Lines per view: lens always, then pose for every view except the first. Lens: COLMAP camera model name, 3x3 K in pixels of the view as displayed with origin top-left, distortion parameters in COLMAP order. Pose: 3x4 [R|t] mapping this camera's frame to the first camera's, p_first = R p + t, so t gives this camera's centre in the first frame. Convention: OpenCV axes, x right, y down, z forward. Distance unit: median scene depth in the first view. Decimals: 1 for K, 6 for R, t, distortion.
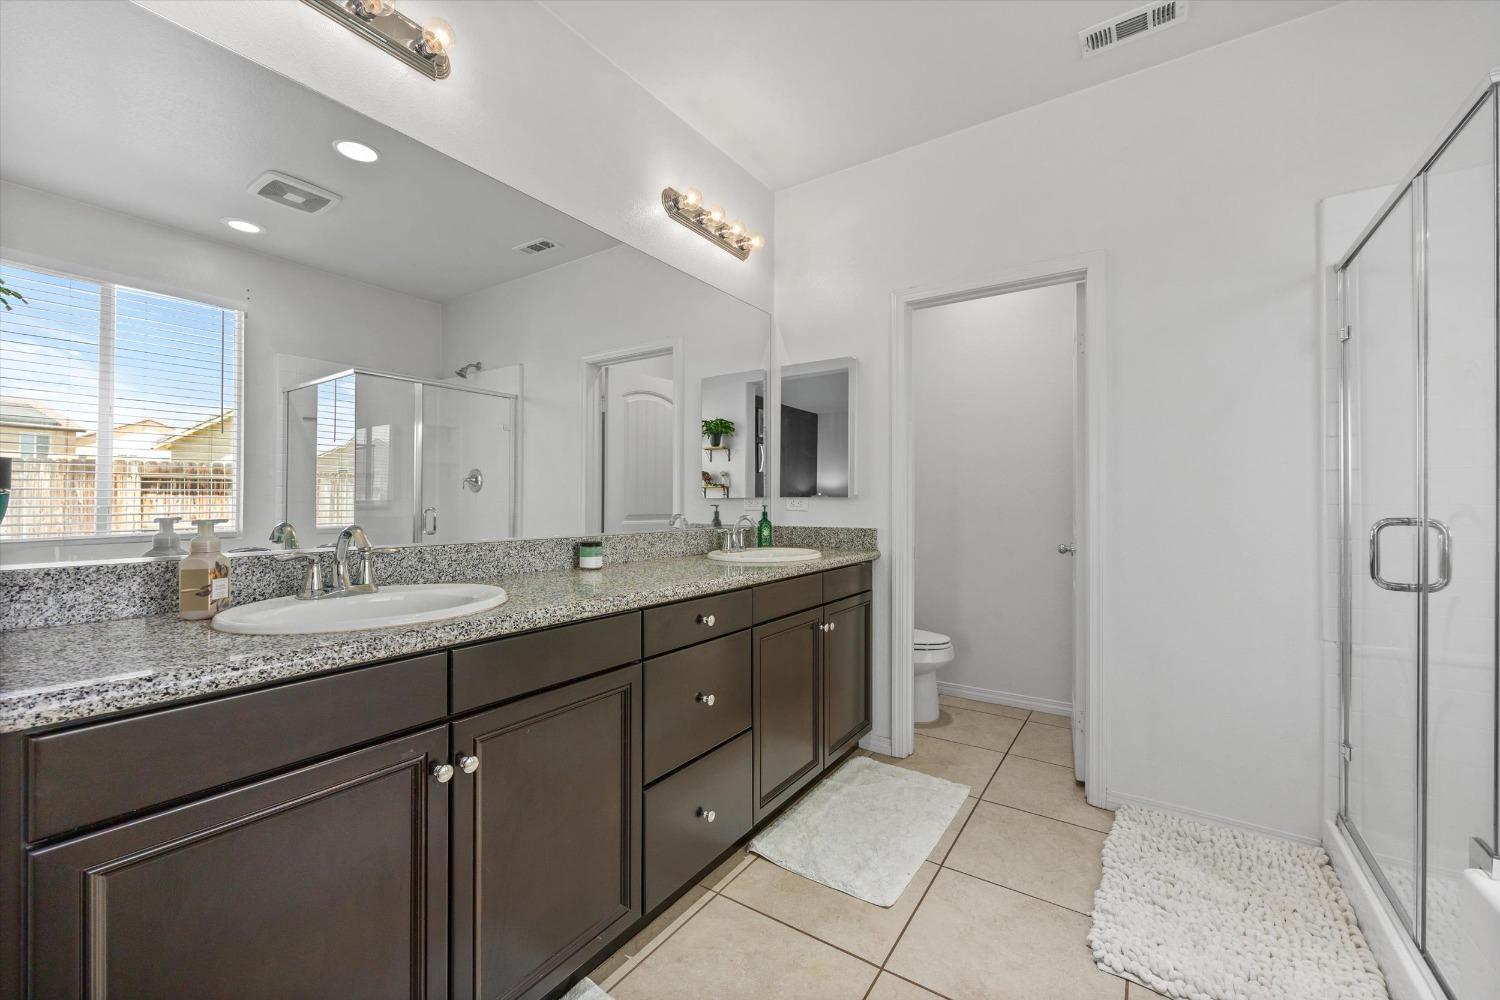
lens RADIAL K [[609.1, 0, 750.0], [0, 609.1, 500.0], [0, 0, 1]] dist [0.002123, 0.000120]
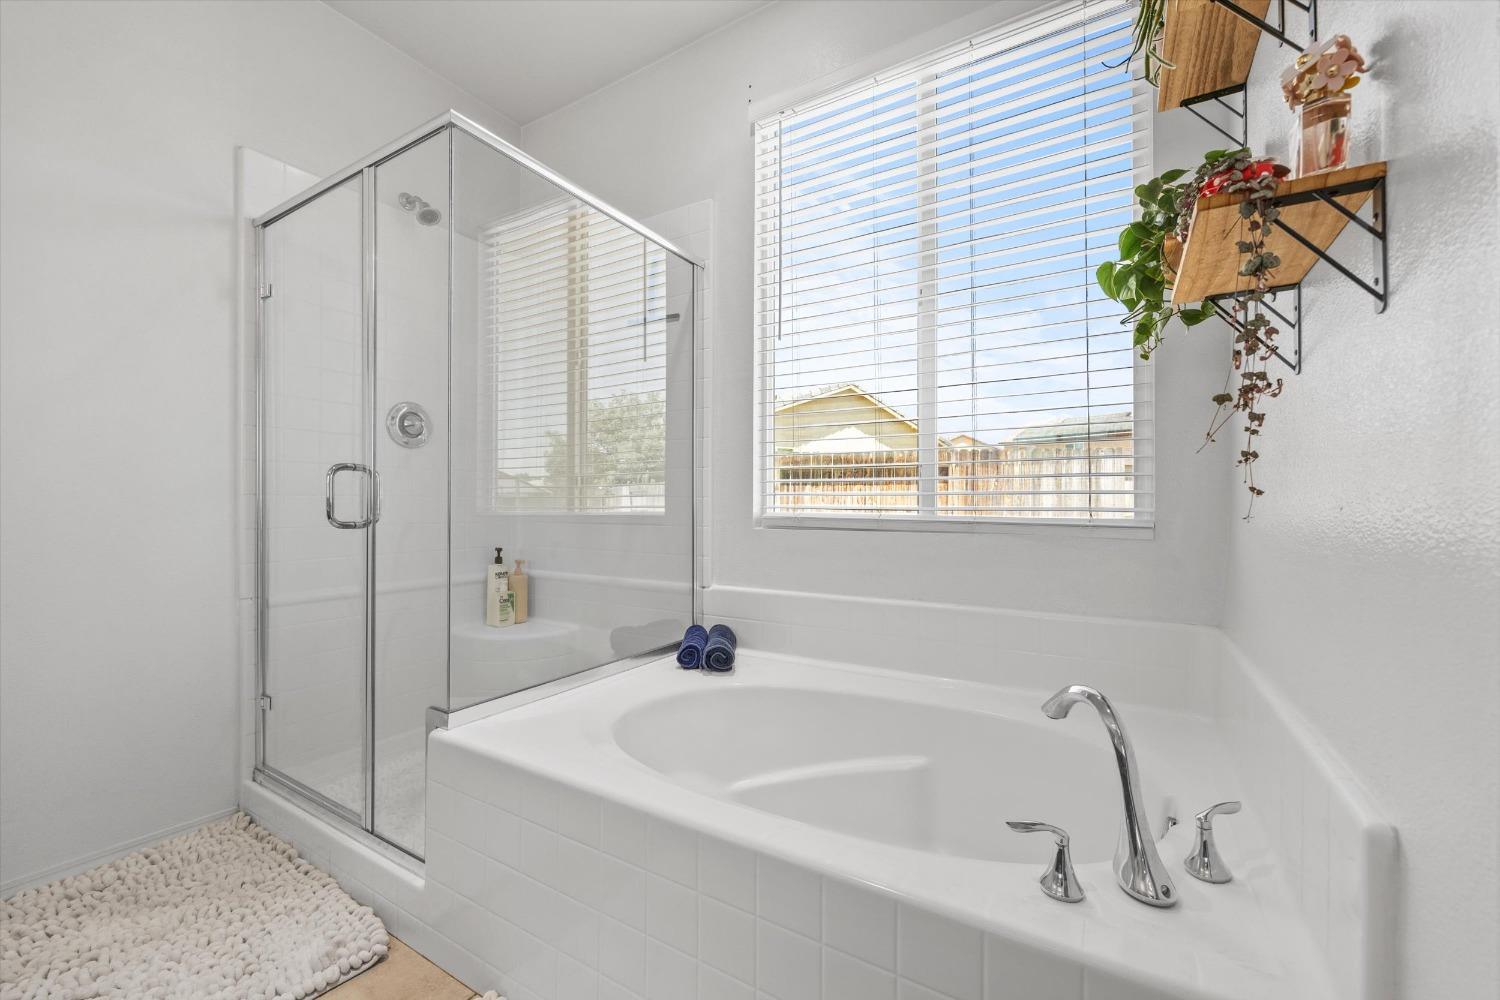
lens RADIAL K [[609.1, 0, 750.0], [0, 609.1, 500.0], [0, 0, 1]] dist [0.002123, 0.000120]
pose [[-0.031468, -0.000450, 0.999505, -0.065365], [-0.004907, 0.999988, 0.000296, 0.073436], [-0.999493, -0.004895, -0.031470, 0.236325]]
